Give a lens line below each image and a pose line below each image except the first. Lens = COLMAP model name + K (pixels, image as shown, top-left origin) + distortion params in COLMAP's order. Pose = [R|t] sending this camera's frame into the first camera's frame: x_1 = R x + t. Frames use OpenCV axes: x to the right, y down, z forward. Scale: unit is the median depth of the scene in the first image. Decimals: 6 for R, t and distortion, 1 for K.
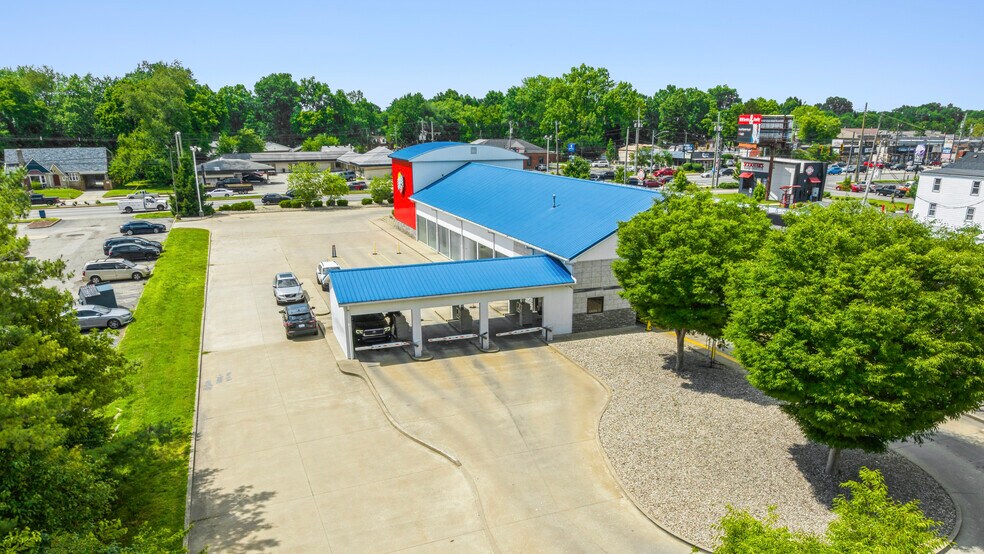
lens RADIAL K [[690.9, 0, 500.0], [0, 690.9, 364.2], [0, 0, 1]] dist [-0.060039, 0.045241]
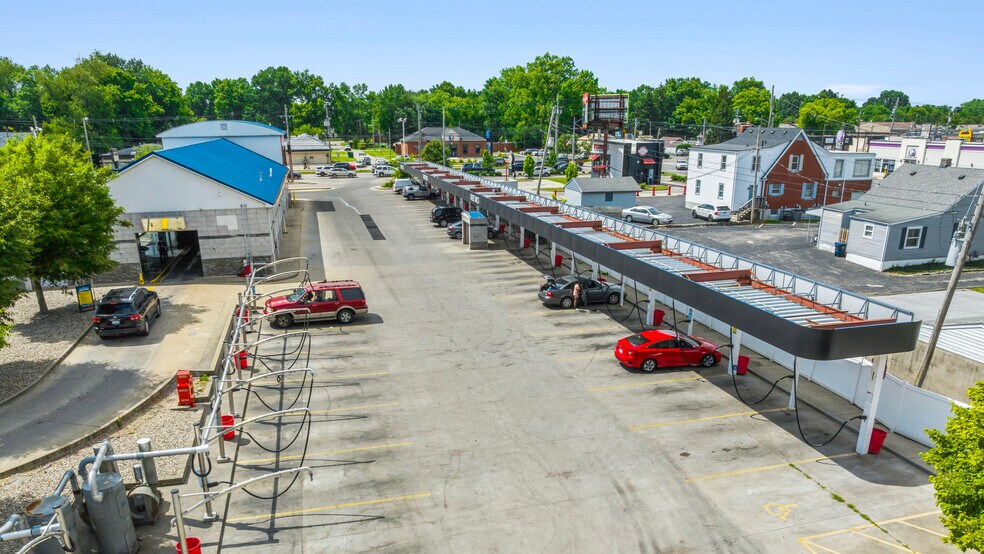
lens RADIAL K [[690.9, 0, 500.0], [0, 690.9, 364.2], [0, 0, 1]] dist [-0.060039, 0.045241]
pose [[0.994411, 0.035641, -0.099379, 0.168001], [-0.035318, 0.999364, 0.005007, 0.008806], [0.099494, -0.001469, 0.995037, 0.007409]]
